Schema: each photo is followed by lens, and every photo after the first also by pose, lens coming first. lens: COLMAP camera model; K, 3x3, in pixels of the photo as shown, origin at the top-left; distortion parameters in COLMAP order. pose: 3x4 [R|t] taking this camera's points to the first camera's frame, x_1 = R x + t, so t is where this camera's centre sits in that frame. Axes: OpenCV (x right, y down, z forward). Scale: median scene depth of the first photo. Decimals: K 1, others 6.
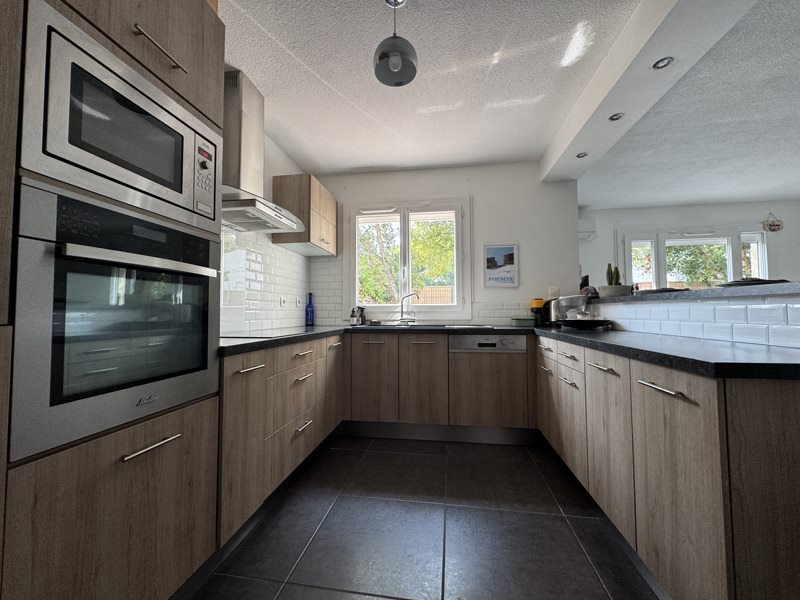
lens RADIAL K [[321.5, 0, 400.3], [0, 321.5, 299.6], [0, 0, 1]] dist [-0.006473, 0.001495]
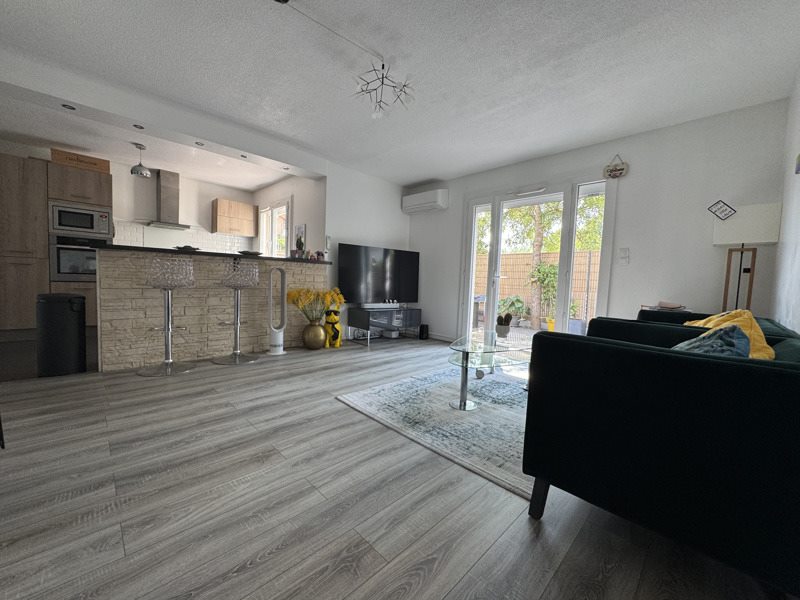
lens RADIAL K [[321.5, 0, 398.4], [0, 321.5, 299.4], [0, 0, 1]] dist [-0.006473, 0.001495]
pose [[0.796848, 0.072623, -0.599800, 1.233890], [-0.018996, 0.995270, 0.095270, 0.021807], [0.603882, -0.064522, 0.794458, 0.019321]]
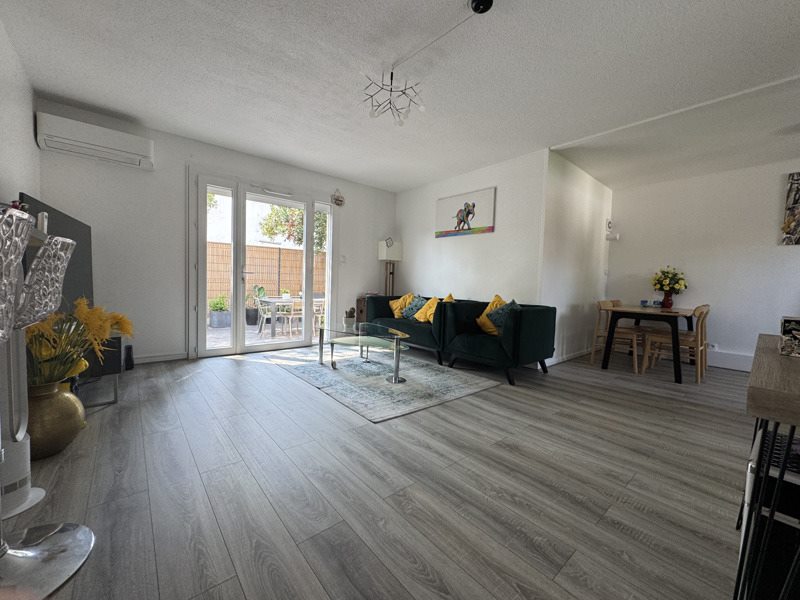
lens RADIAL K [[321.5, 0, 398.1], [0, 321.5, 301.9], [0, 0, 1]] dist [-0.006473, 0.001495]
pose [[0.656256, -0.016267, 0.754363, 0.440420], [-0.067930, 0.994434, 0.080540, 0.020327], [-0.751474, -0.104099, 0.651498, 0.060212]]
